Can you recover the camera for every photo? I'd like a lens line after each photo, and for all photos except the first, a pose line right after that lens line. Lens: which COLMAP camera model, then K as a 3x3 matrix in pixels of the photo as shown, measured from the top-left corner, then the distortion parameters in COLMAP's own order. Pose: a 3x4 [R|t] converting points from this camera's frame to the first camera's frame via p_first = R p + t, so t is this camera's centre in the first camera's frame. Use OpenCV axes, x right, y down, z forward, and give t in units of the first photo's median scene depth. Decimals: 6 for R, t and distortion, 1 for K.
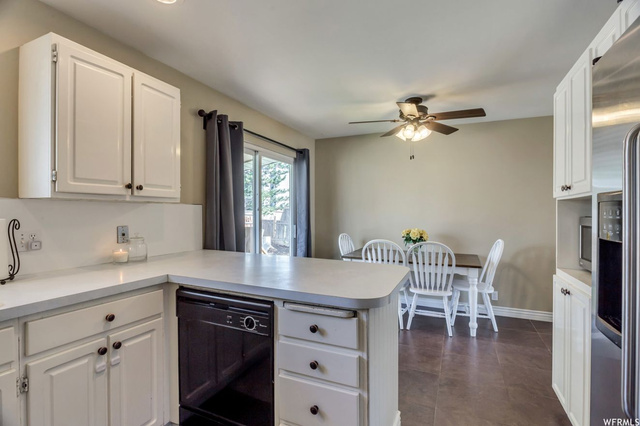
lens RADIAL K [[311.0, 0, 319.0], [0, 311.0, 211.1], [0, 0, 1]] dist [-0.007343, -0.001207]
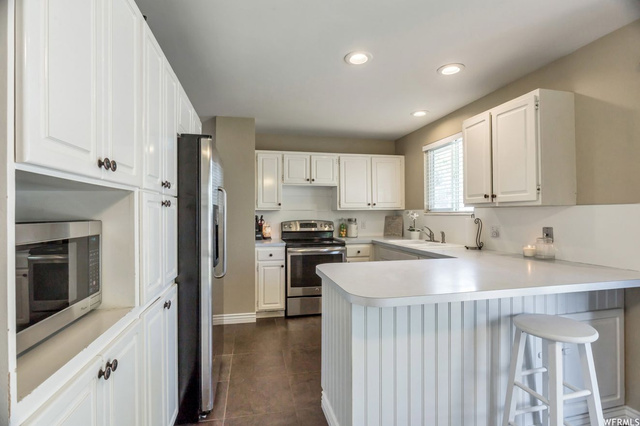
lens RADIAL K [[311.0, 0, 319.0], [0, 311.0, 211.1], [0, 0, 1]] dist [-0.007343, -0.001207]
pose [[-0.786414, -0.005776, -0.617672, 0.947029], [0.003571, 0.999897, -0.013897, 0.003495], [0.617689, -0.013135, -0.786313, 1.823625]]
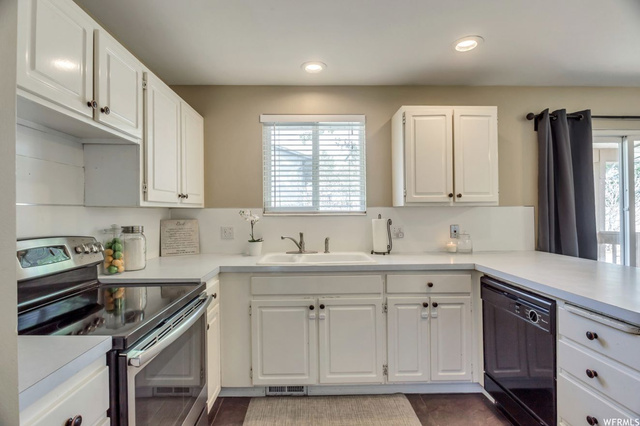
lens RADIAL K [[301.7, 0, 317.3], [0, 301.7, 210.1], [0, 0, 1]] dist [-0.001117, -0.000271]
pose [[0.453869, -0.017962, -0.890887, 0.323987], [0.010832, 0.999834, -0.014641, -0.002794], [0.891002, -0.003005, 0.453989, -0.129194]]
